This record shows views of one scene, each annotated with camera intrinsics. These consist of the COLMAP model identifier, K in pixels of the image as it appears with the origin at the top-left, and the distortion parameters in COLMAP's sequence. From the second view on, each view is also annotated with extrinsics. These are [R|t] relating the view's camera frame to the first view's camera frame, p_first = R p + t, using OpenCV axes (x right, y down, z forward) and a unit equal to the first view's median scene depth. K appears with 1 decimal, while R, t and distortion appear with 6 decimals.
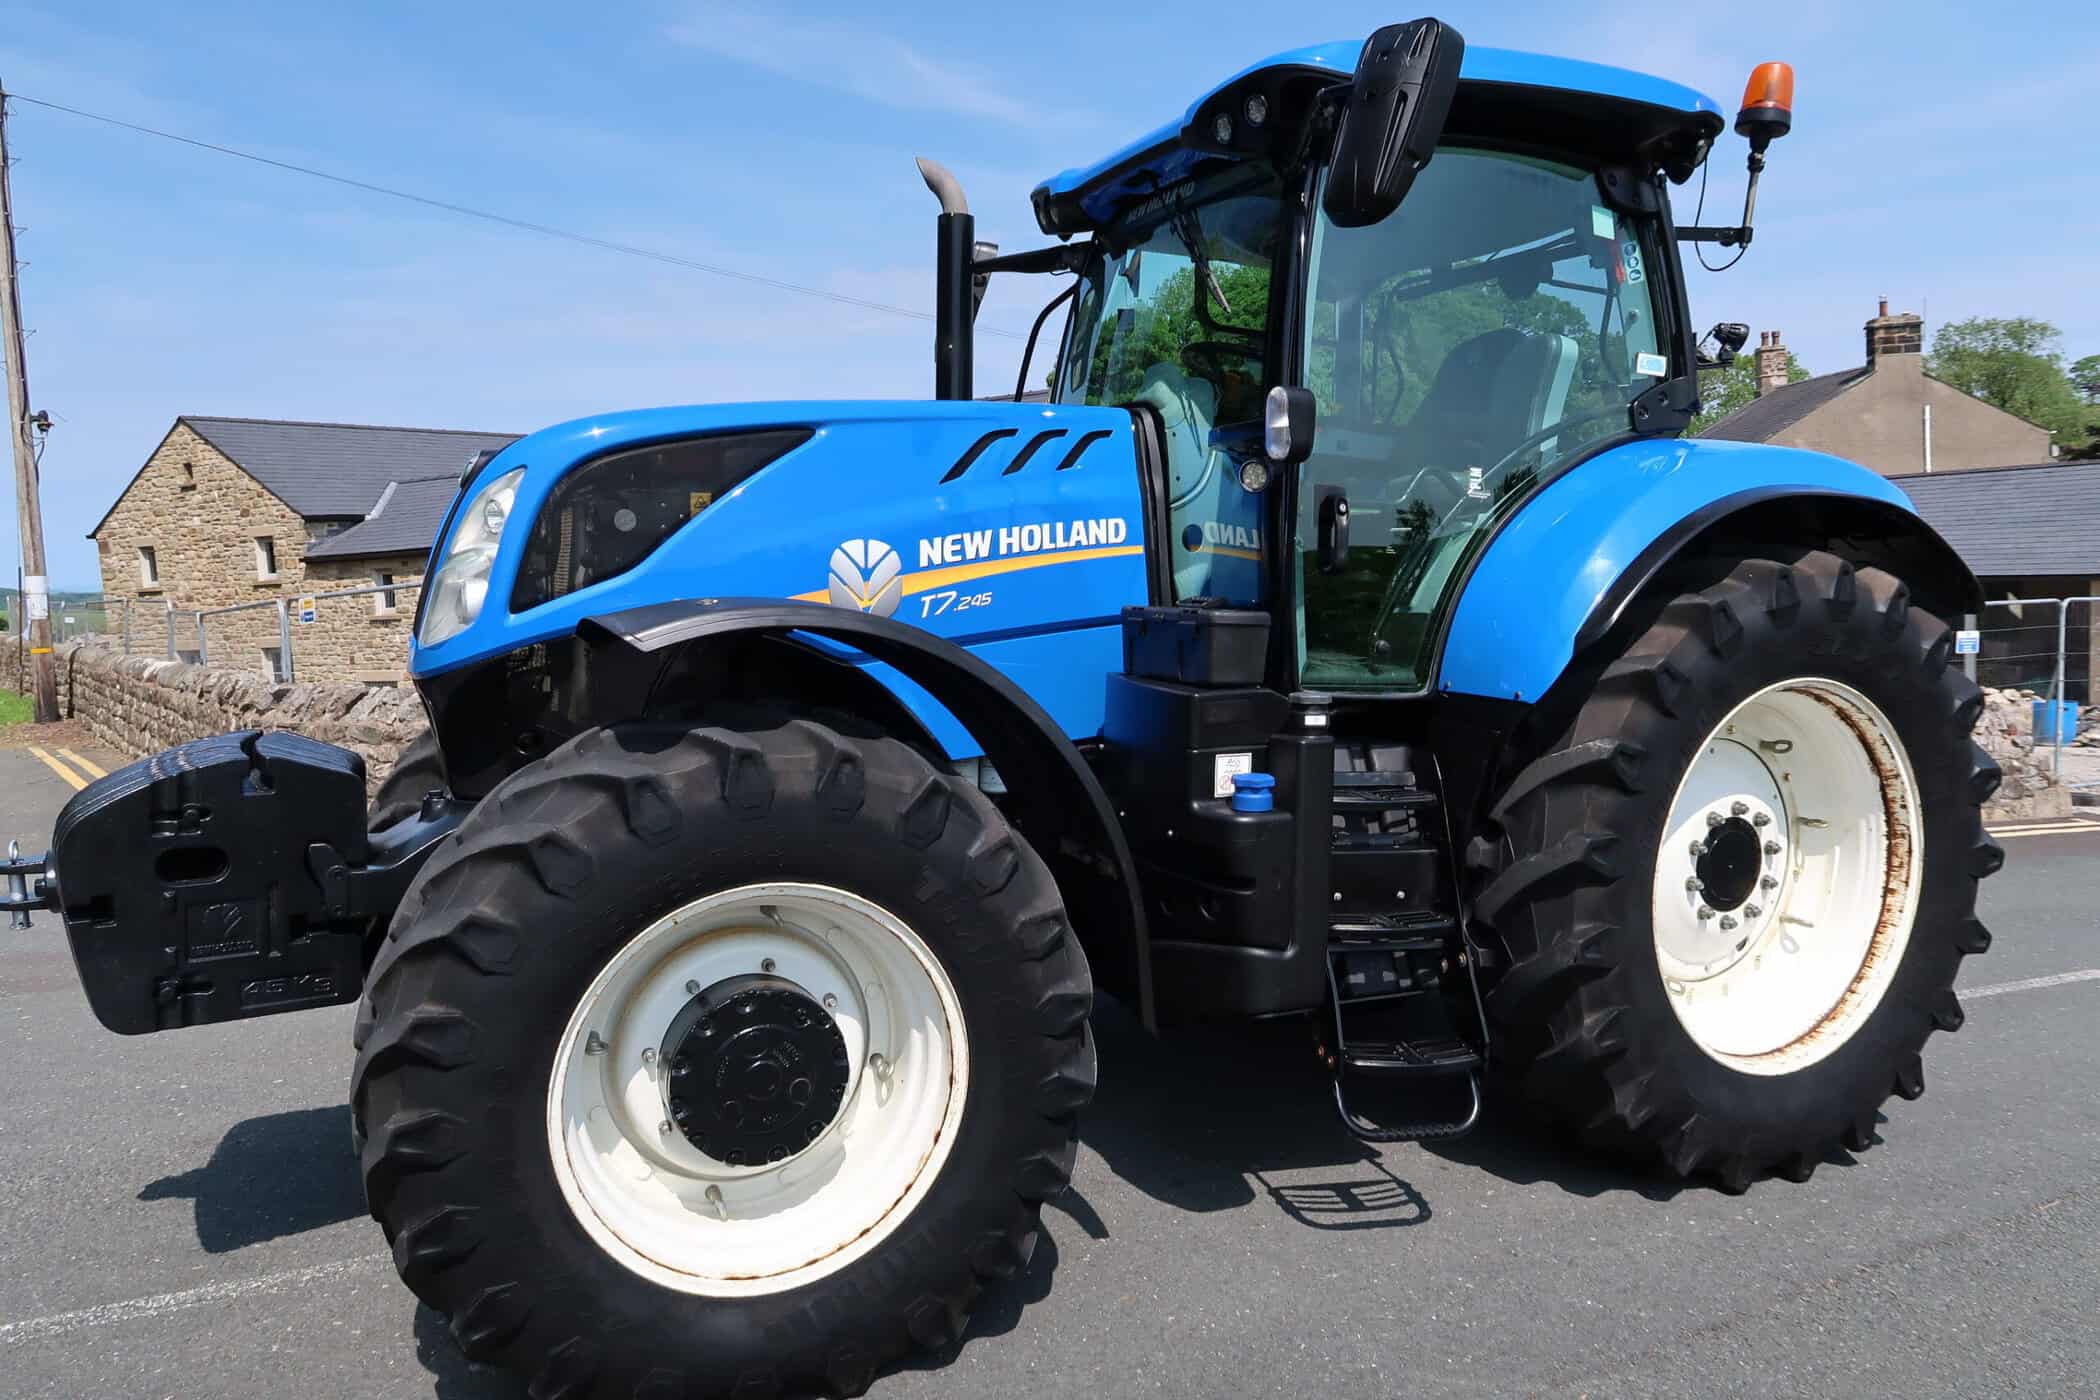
lens RADIAL K [[1423.1, 0, 1043.2], [0, 1423.1, 706.8], [0, 0, 1]] dist [-0.040717, 0.021091]
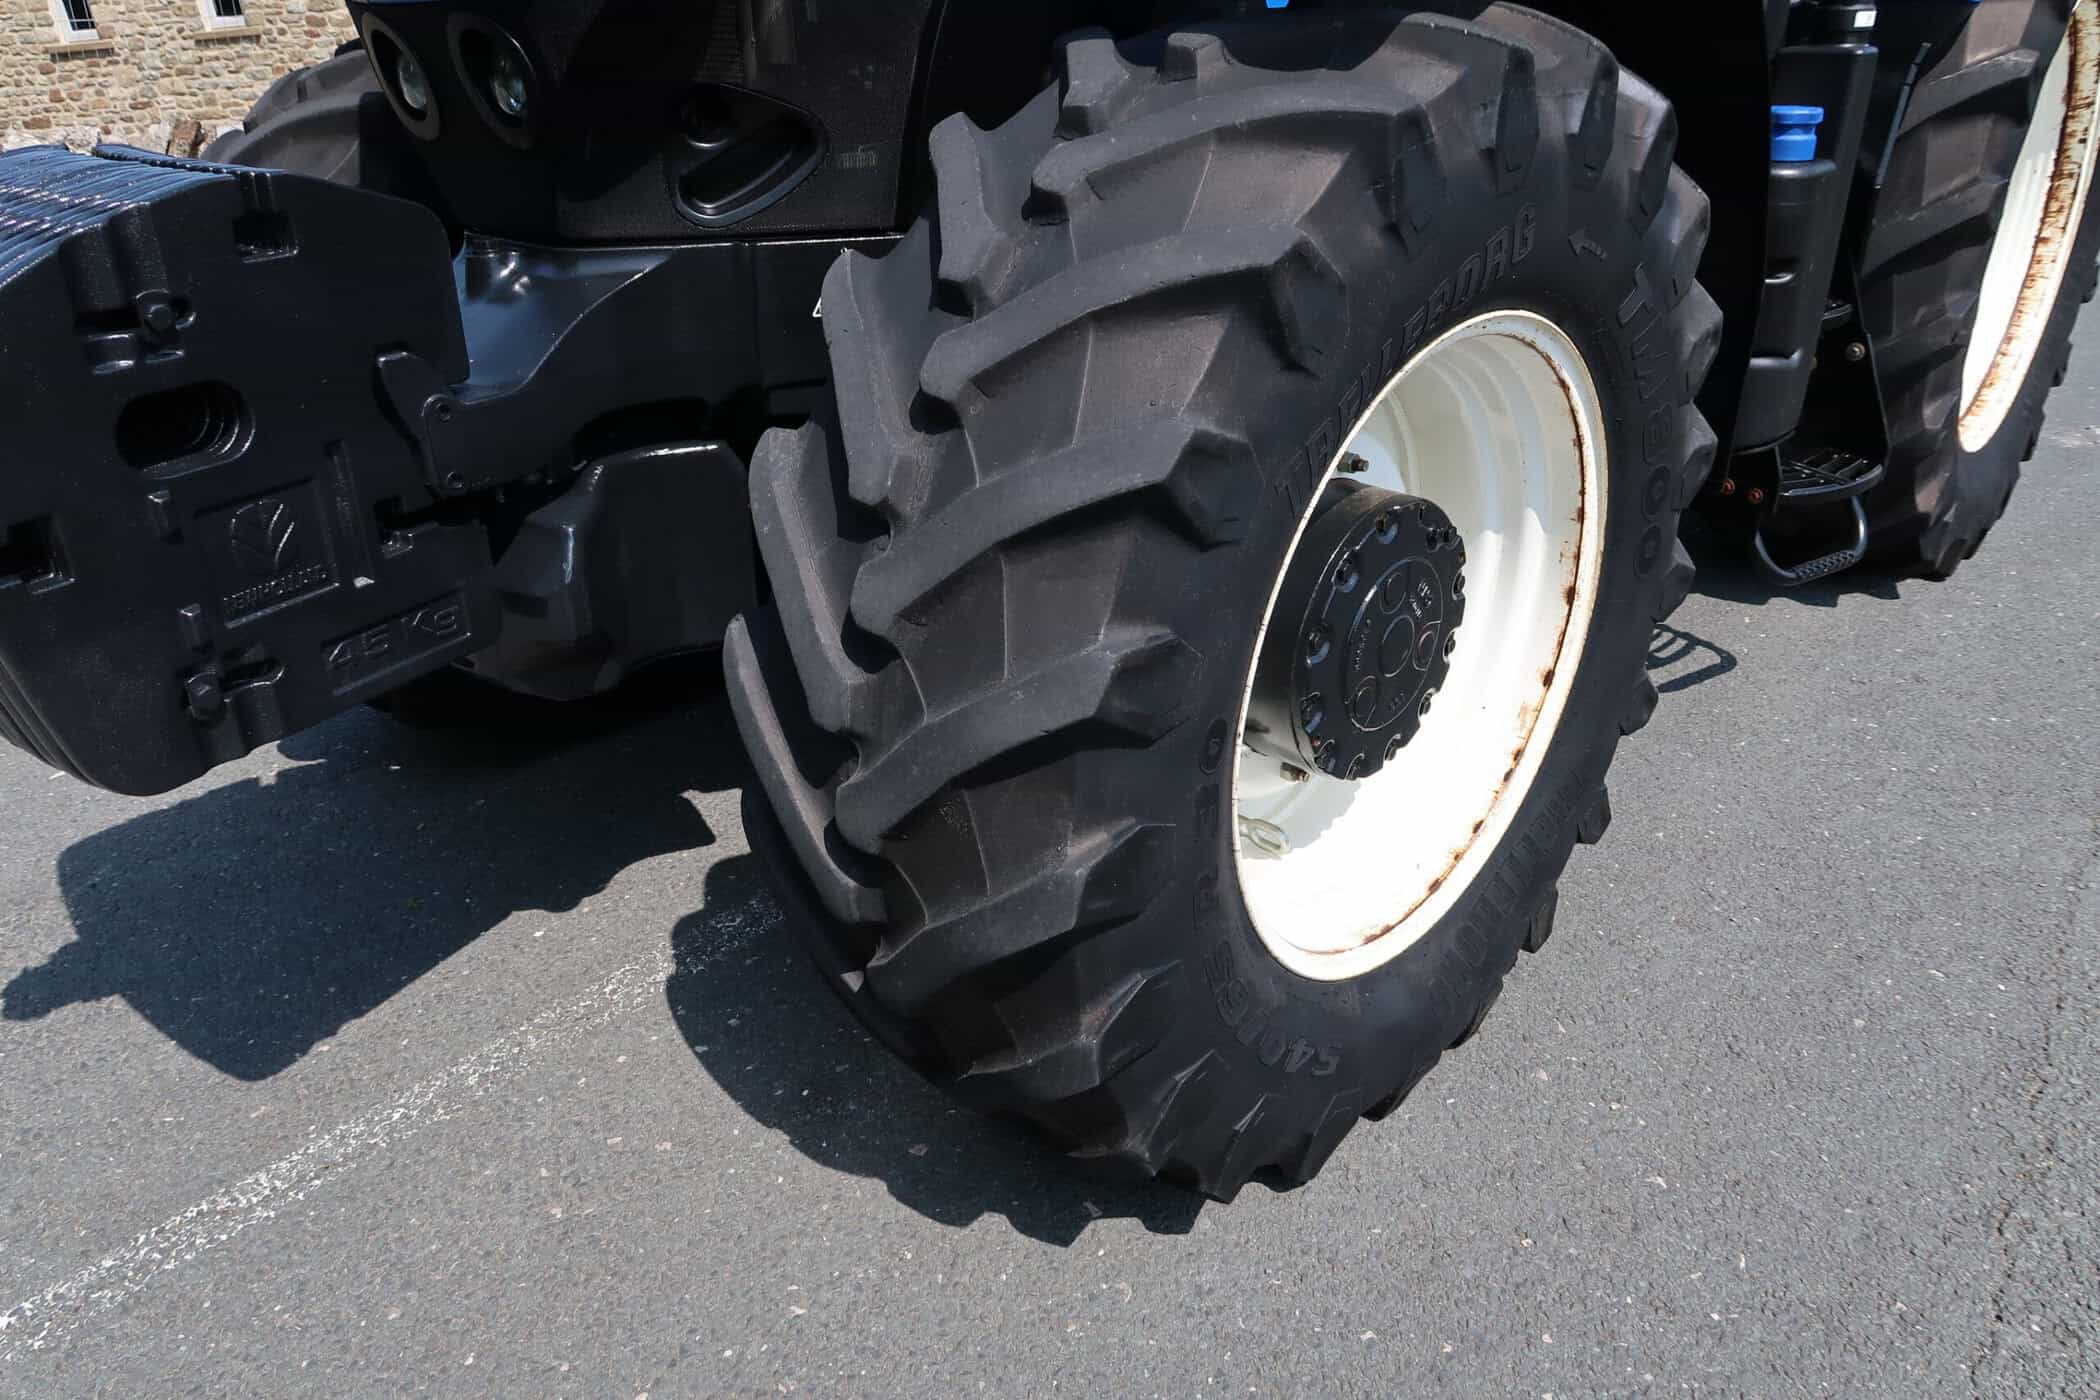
lens RADIAL K [[1423.1, 0, 1035.8], [0, 1423.1, 699.3], [0, 0, 1]] dist [-0.040717, 0.021091]
pose [[0.933076, -0.185277, 0.308288, -0.415599], [0.061594, 0.926767, 0.370552, 0.034613], [-0.354366, -0.326765, 0.876156, 0.386561]]
